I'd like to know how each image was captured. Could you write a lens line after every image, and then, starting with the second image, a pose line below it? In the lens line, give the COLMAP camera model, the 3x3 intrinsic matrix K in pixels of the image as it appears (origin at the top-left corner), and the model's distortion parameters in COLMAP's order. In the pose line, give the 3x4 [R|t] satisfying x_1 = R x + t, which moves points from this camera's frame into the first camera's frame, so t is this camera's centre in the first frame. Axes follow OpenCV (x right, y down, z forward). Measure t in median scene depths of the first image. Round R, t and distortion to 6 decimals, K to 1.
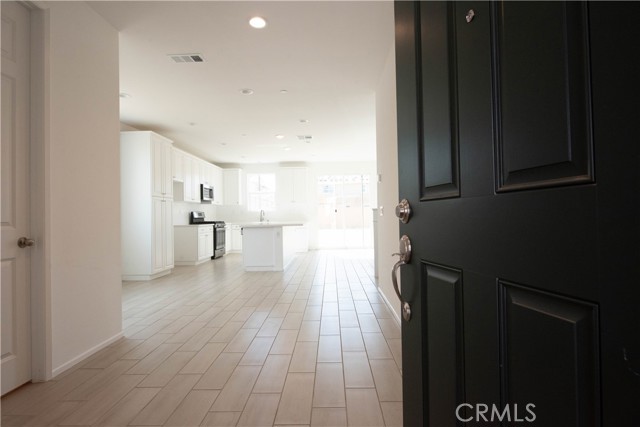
lens RADIAL K [[342.5, 0, 321.3], [0, 342.5, 211.8], [0, 0, 1]] dist [0.007586, 0.000422]
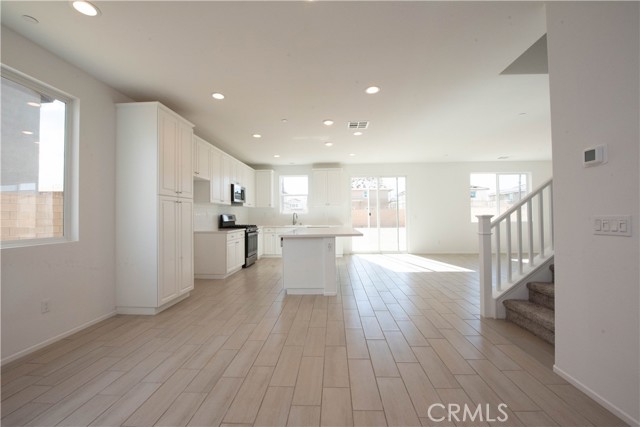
lens RADIAL K [[251.1, 0, 319.3], [0, 251.1, 213.2], [0, 0, 1]] dist [0.002947, 0.000316]
pose [[0.999871, 0.006133, -0.014860, -0.108089], [-0.006071, 0.999973, 0.004223, -0.008850], [0.014885, -0.004132, 0.999881, 0.338603]]
